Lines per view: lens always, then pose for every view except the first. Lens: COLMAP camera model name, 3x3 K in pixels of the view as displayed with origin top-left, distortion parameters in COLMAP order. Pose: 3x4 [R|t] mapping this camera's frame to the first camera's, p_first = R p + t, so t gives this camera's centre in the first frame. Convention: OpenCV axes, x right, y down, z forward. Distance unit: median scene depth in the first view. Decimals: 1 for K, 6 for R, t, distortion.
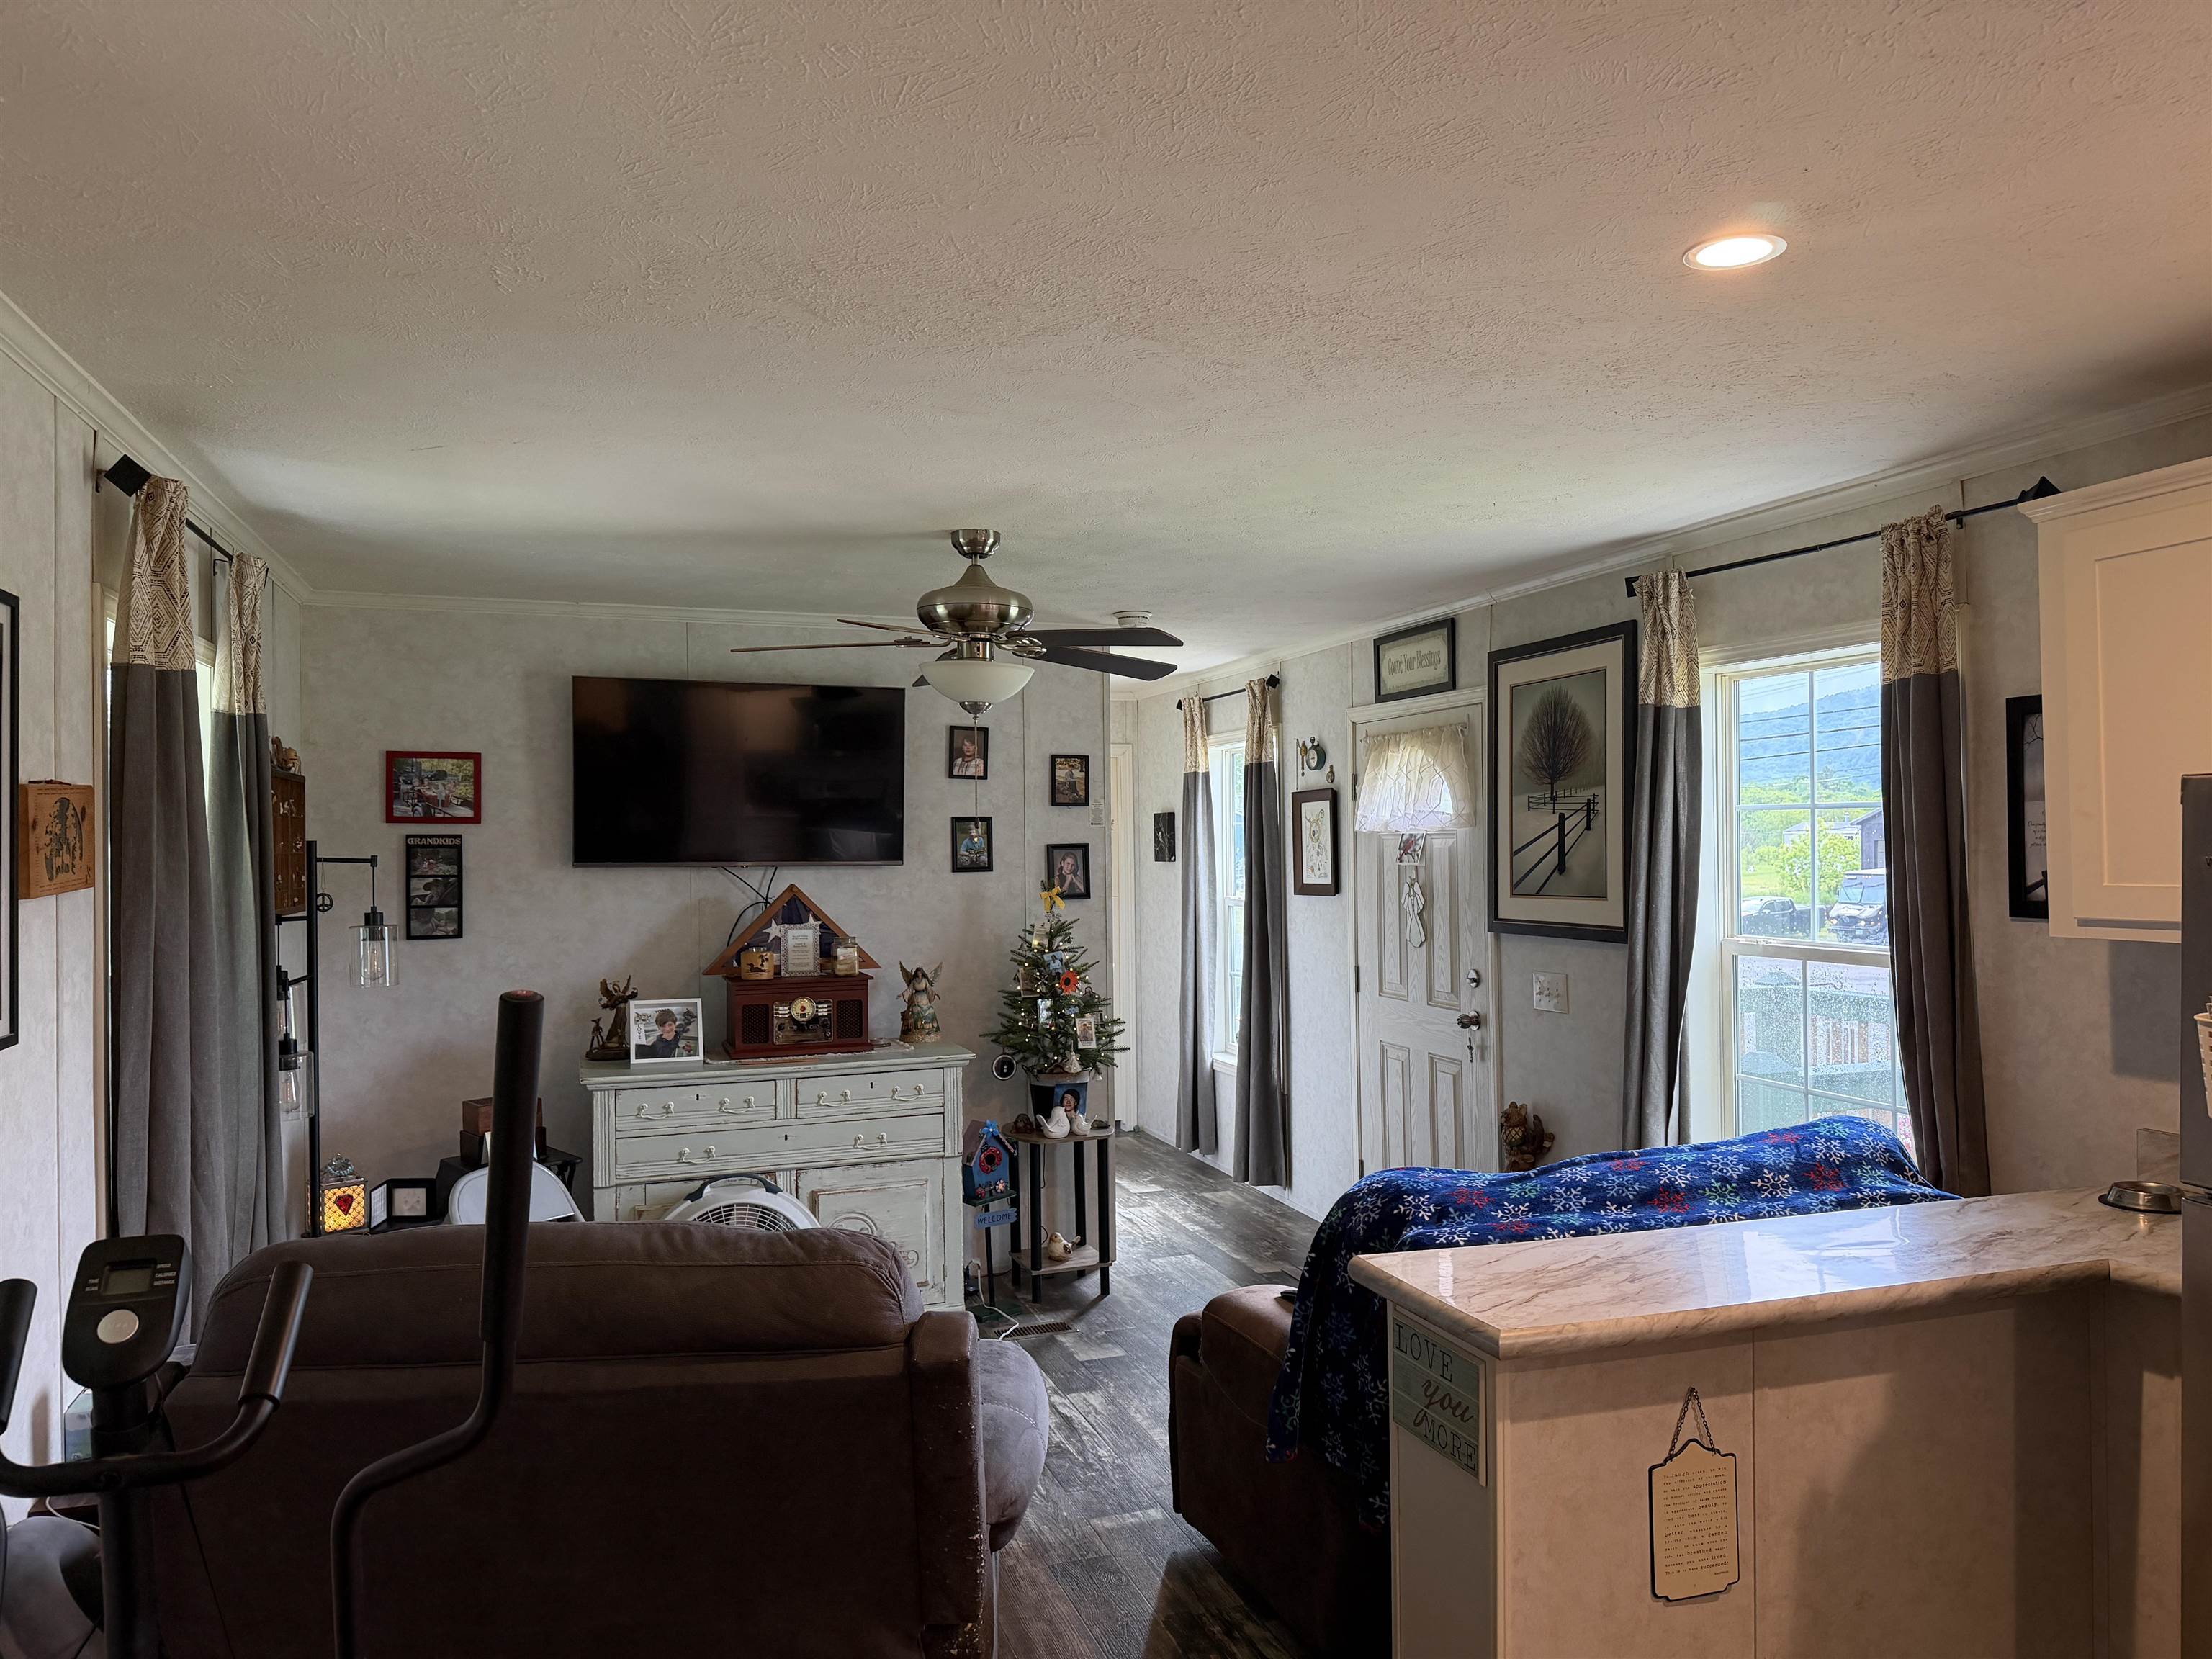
lens RADIAL K [[1552.0, 0, 1101.5], [0, 1552.0, 838.4], [0, 0, 1]] dist [0.123464, -0.183549]
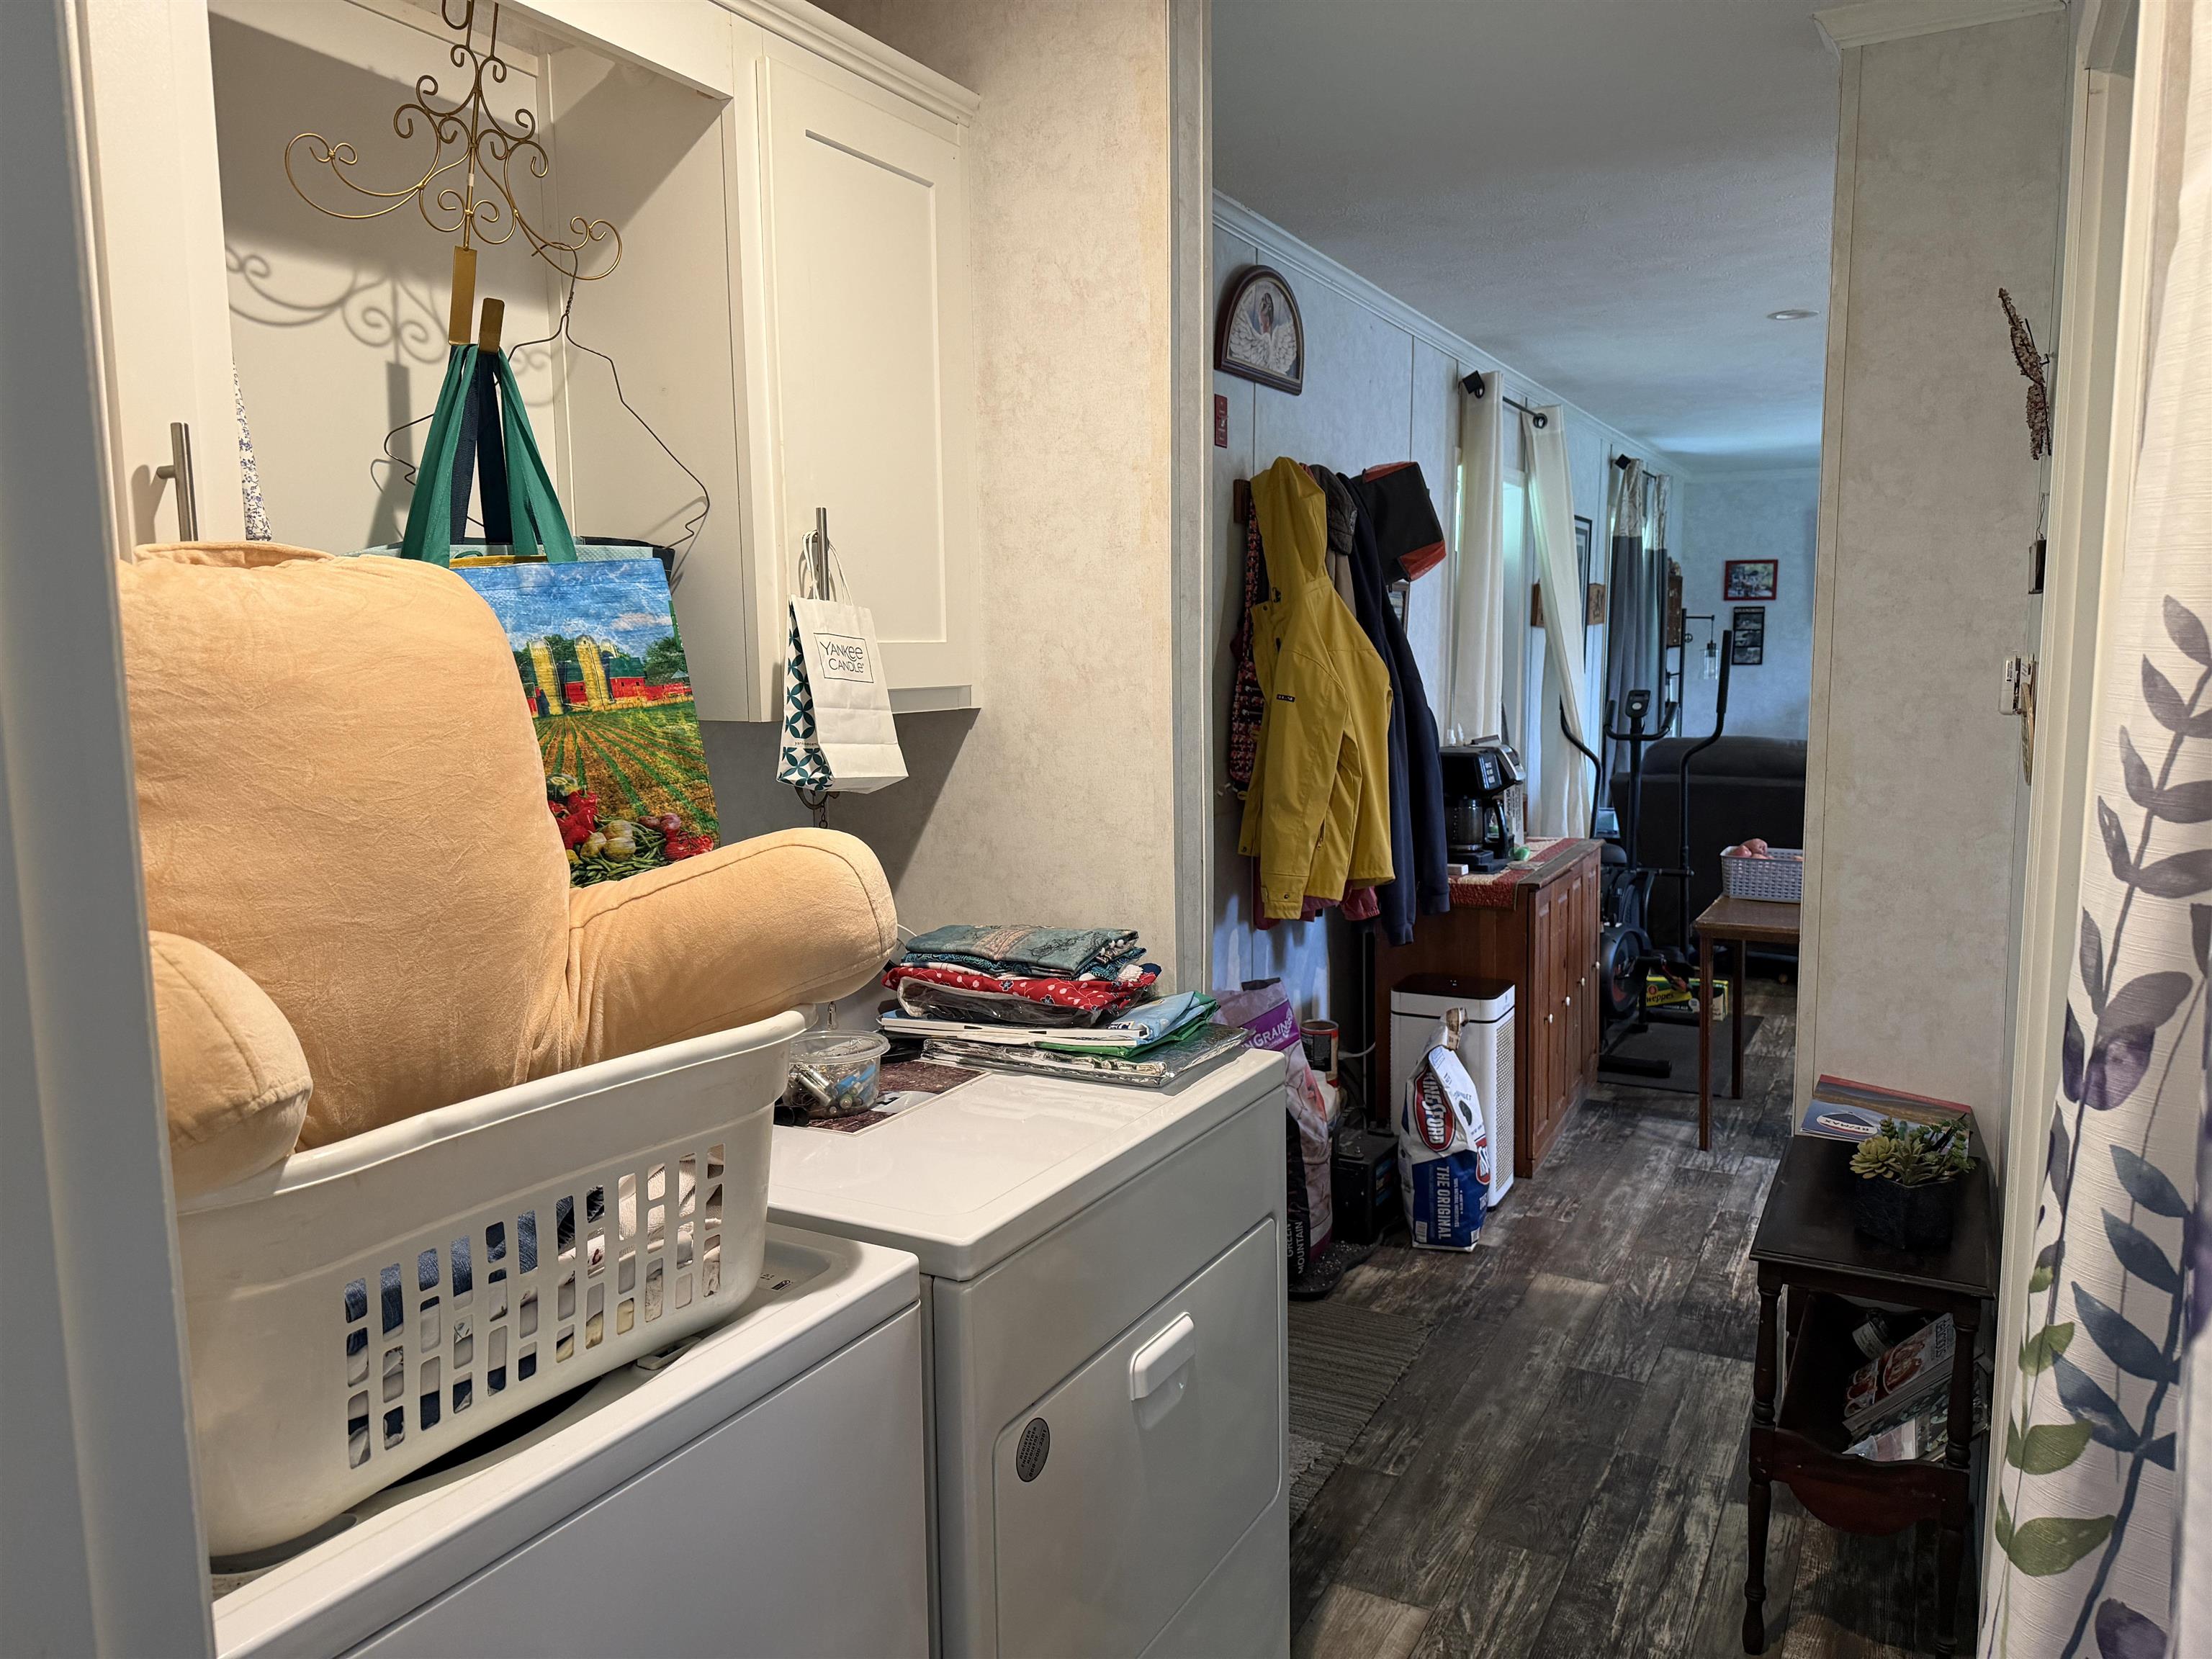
lens RADIAL K [[1552.0, 0, 1101.5], [0, 1552.0, 838.4], [0, 0, 1]] dist [0.123464, -0.183549]
pose [[0.685820, 0.091095, -0.722048, 0.374634], [0.003771, 0.991677, 0.128694, 0.023850], [0.727761, -0.090984, 0.679769, -0.747201]]
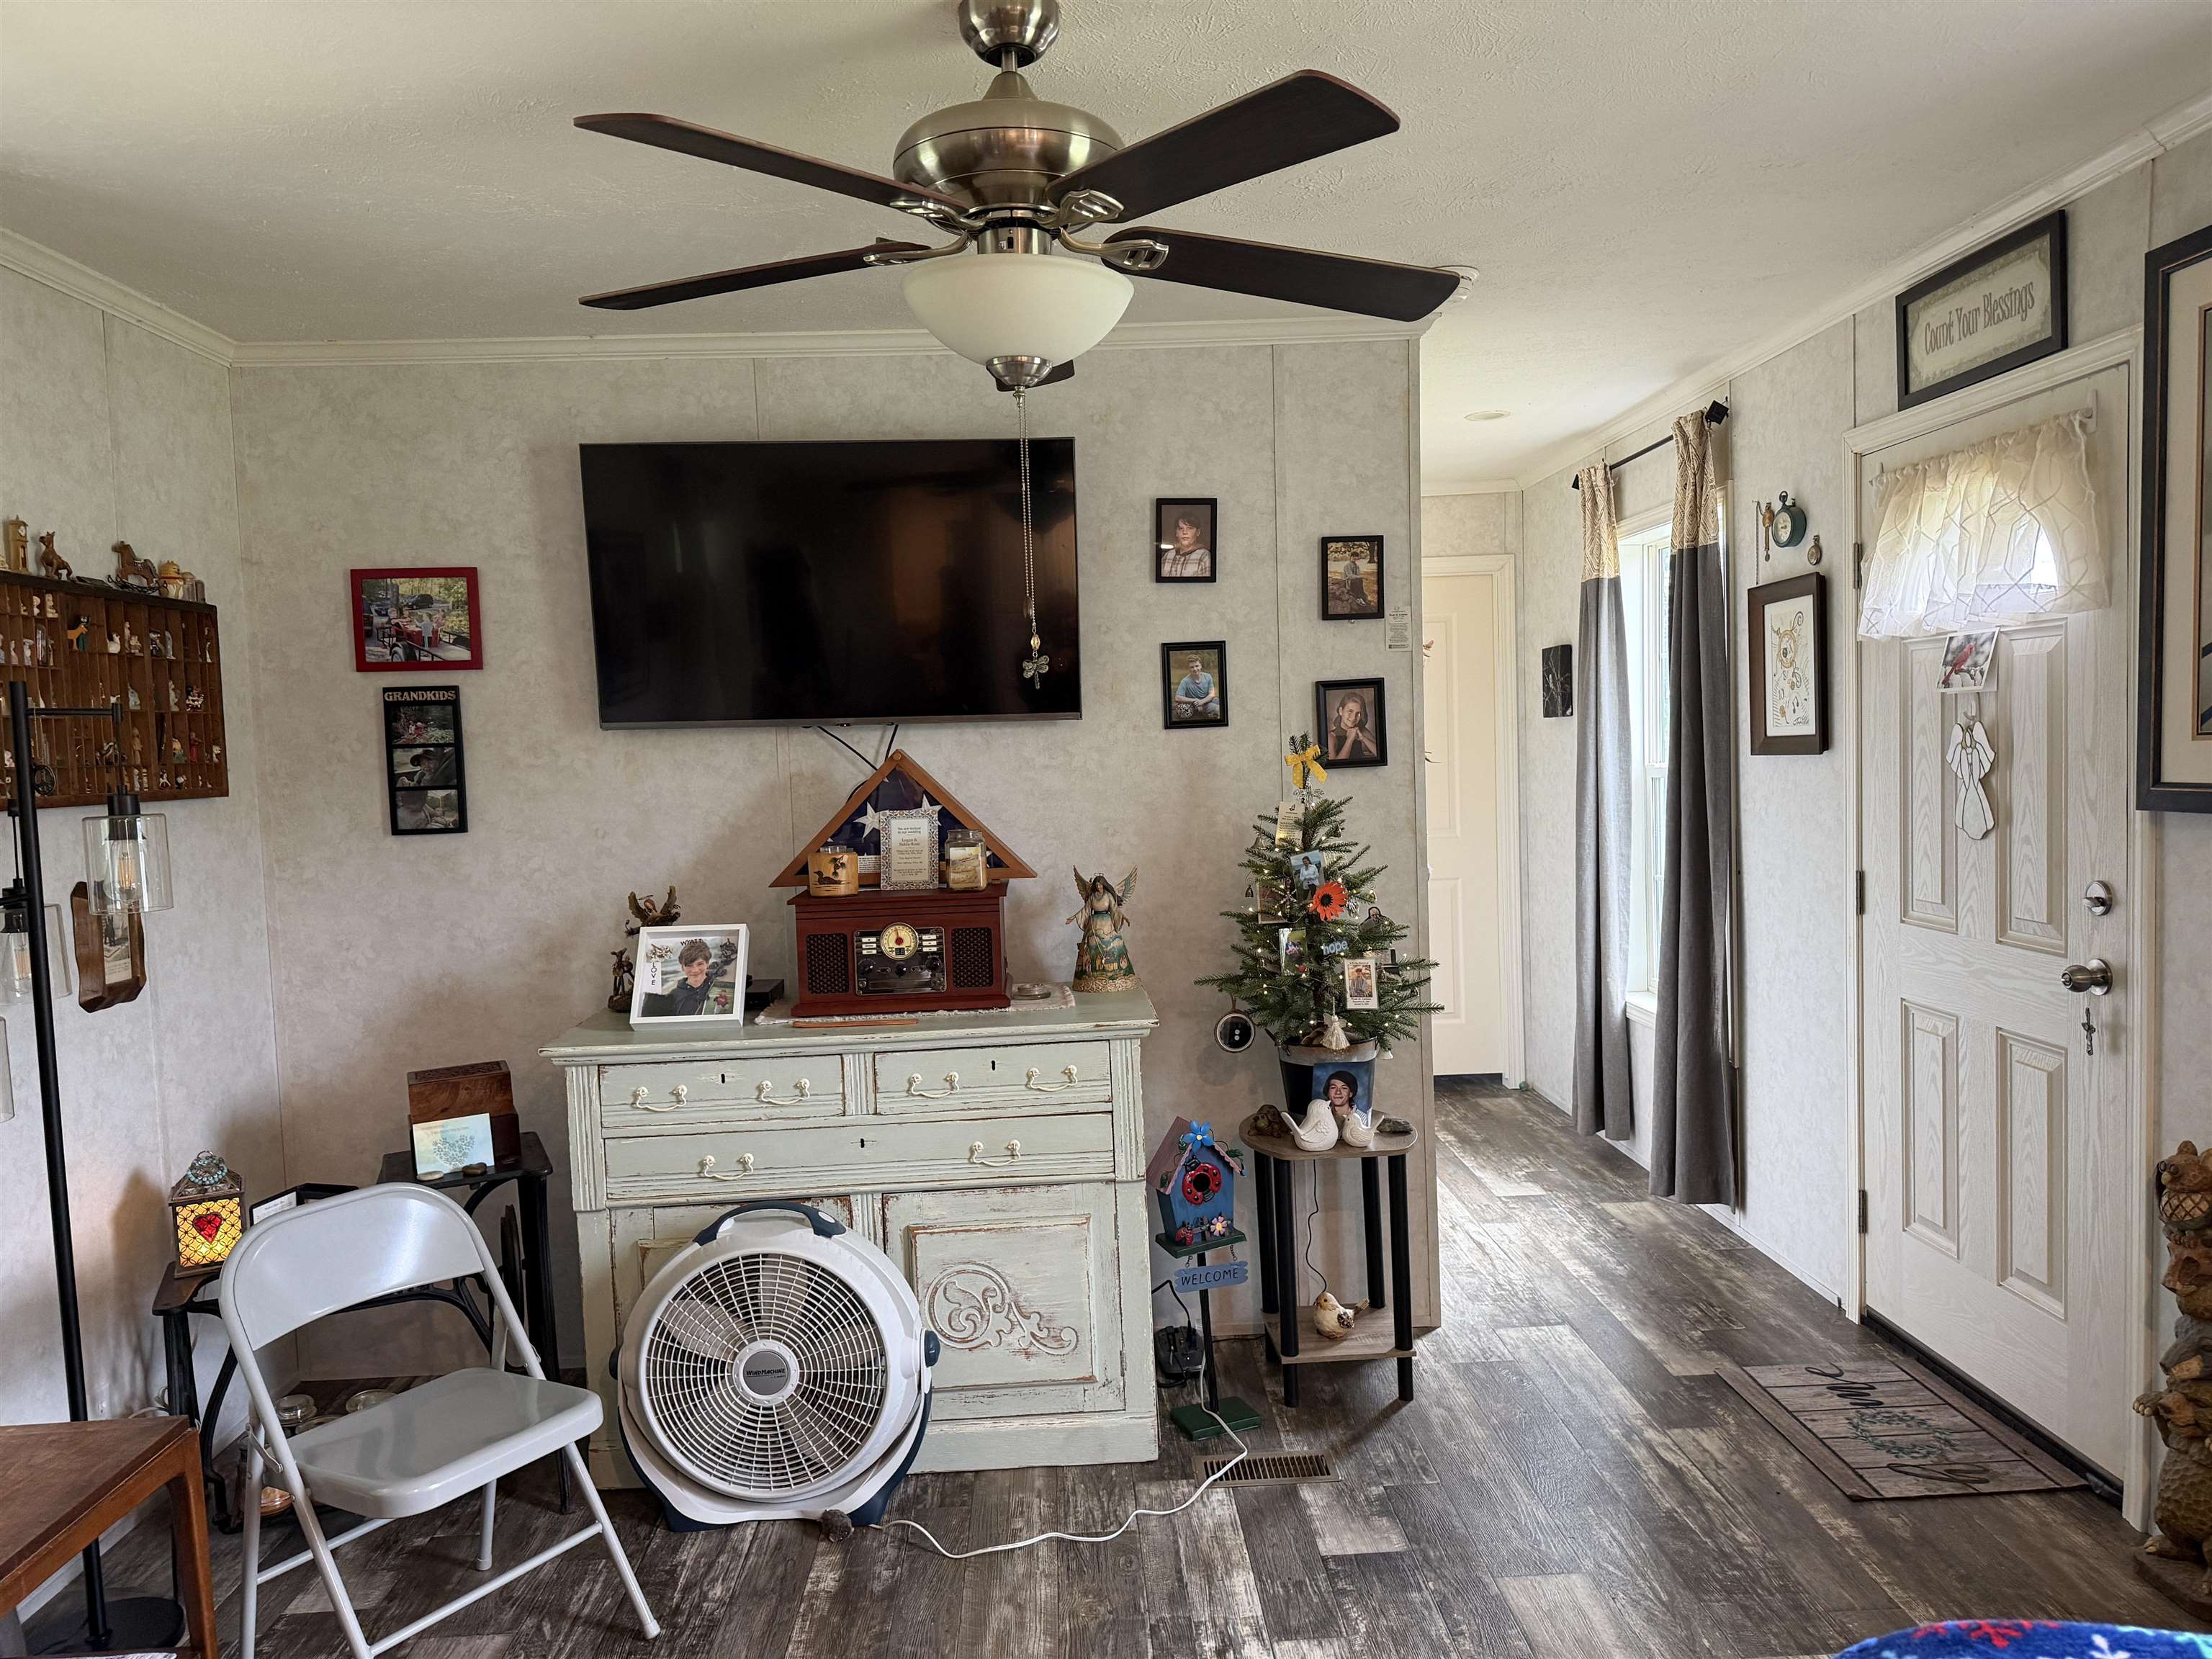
lens RADIAL K [[1552.0, 0, 1101.5], [0, 1552.0, 838.4], [0, 0, 1]] dist [0.123464, -0.183549]
pose [[0.957941, -0.005194, -0.286919, 0.067756], [0.025799, 0.997346, 0.068081, 0.023838], [0.285804, -0.072619, 0.955532, 0.387034]]
